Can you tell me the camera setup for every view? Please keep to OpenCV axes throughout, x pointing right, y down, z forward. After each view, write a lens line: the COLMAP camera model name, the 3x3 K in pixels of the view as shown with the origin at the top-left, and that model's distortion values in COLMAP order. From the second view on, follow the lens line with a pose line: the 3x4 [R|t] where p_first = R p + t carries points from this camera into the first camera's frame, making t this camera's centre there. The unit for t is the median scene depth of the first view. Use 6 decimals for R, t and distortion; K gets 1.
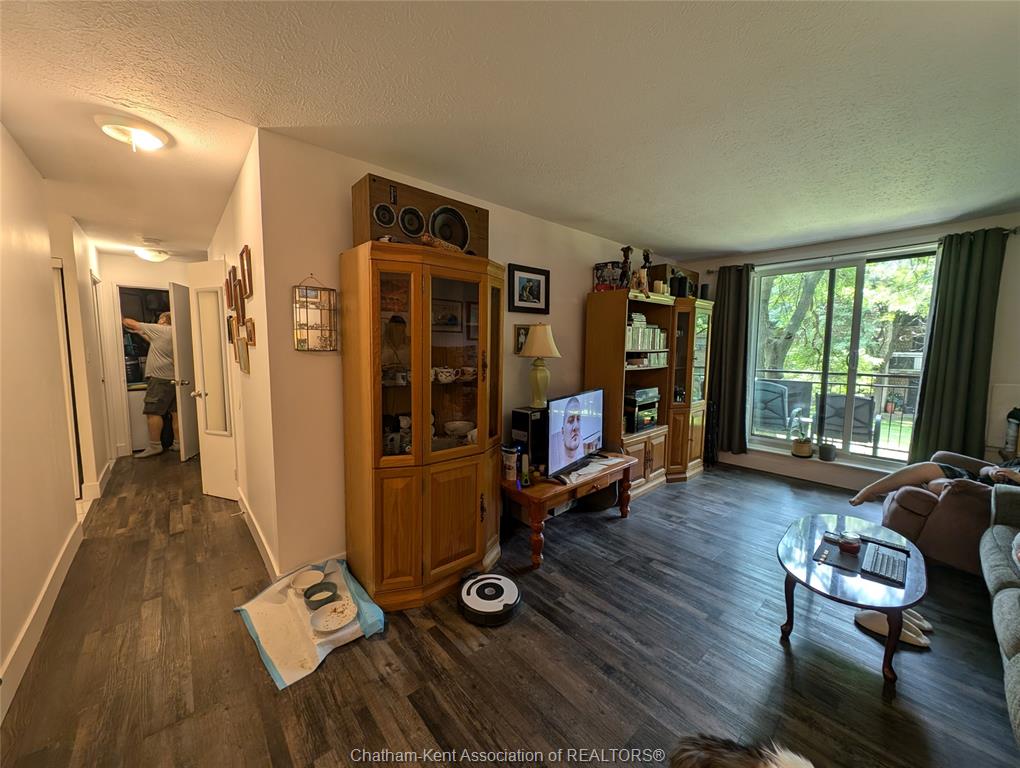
lens RADIAL K [[383.1, 0, 514.4], [0, 383.1, 385.0], [0, 0, 1]] dist [0.003879, -0.001565]
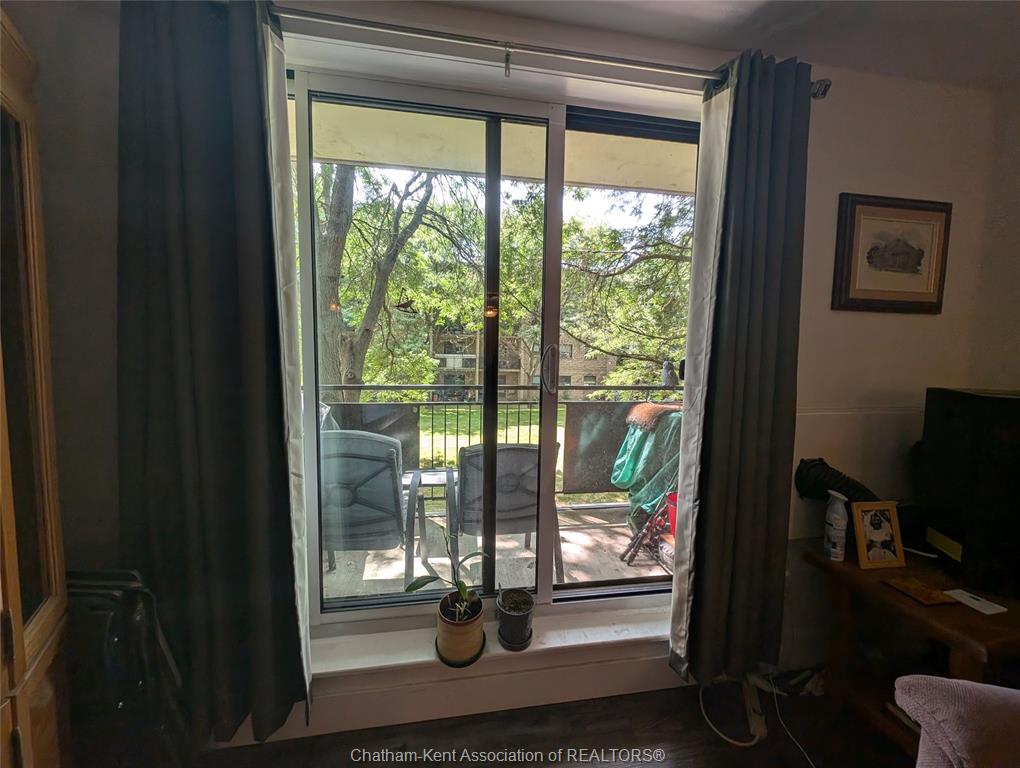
lens RADIAL K [[383.1, 0, 513.1], [0, 383.1, 384.3], [0, 0, 1]] dist [0.003879, -0.001565]
pose [[0.538370, -0.060194, 0.840556, 0.422222], [0.063086, 0.997526, 0.031029, -0.054113], [-0.840344, 0.036322, 0.540836, 0.647991]]
